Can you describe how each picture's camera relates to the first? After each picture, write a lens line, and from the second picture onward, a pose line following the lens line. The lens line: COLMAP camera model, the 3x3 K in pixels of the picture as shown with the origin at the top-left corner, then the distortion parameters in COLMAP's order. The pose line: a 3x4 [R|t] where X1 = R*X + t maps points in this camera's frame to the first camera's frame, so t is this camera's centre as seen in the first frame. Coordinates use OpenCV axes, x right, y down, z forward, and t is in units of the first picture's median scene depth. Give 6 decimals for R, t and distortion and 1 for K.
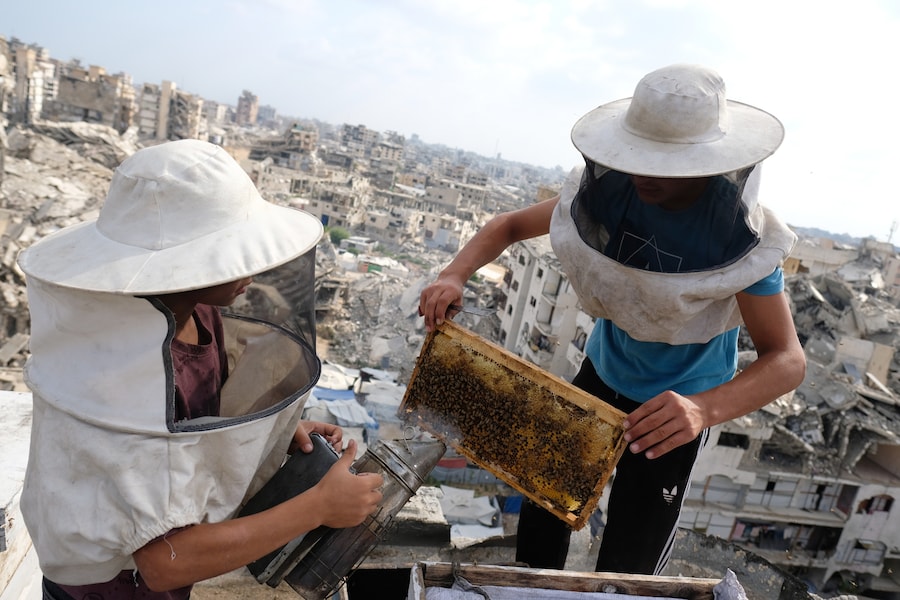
lens RADIAL K [[635.1, 0, 450.0], [0, 635.1, 300.0], [0, 0, 1]] dist [-0.008241, 0.004625]
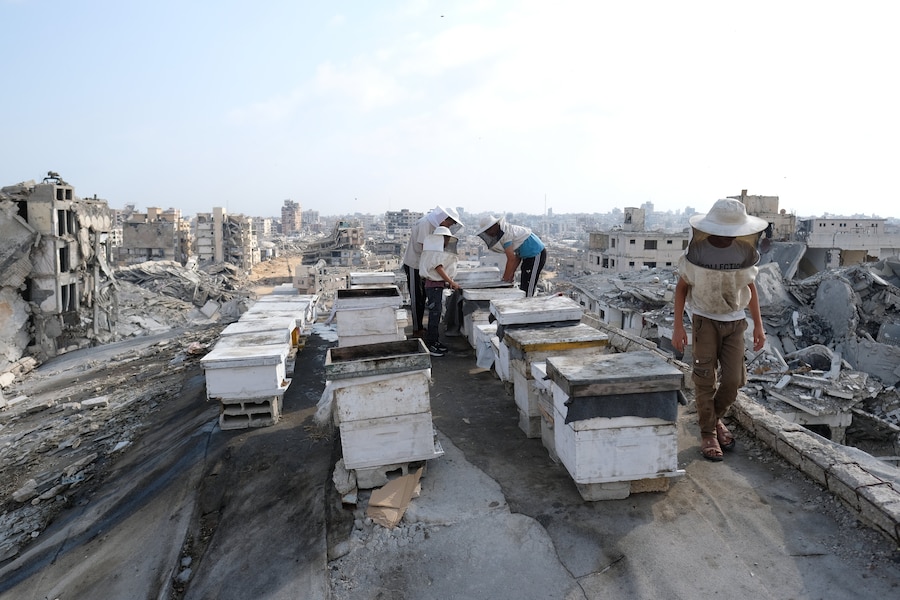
lens RADIAL K [[773.3, 0, 450.0], [0, 773.3, 300.0], [0, 0, 1]] dist [0.000161, 0.000293]
pose [[0.976767, -0.193115, -0.092912, 0.017904], [0.179424, 0.974014, -0.138215, 0.048693], [0.117189, 0.118333, 0.986034, -0.196405]]
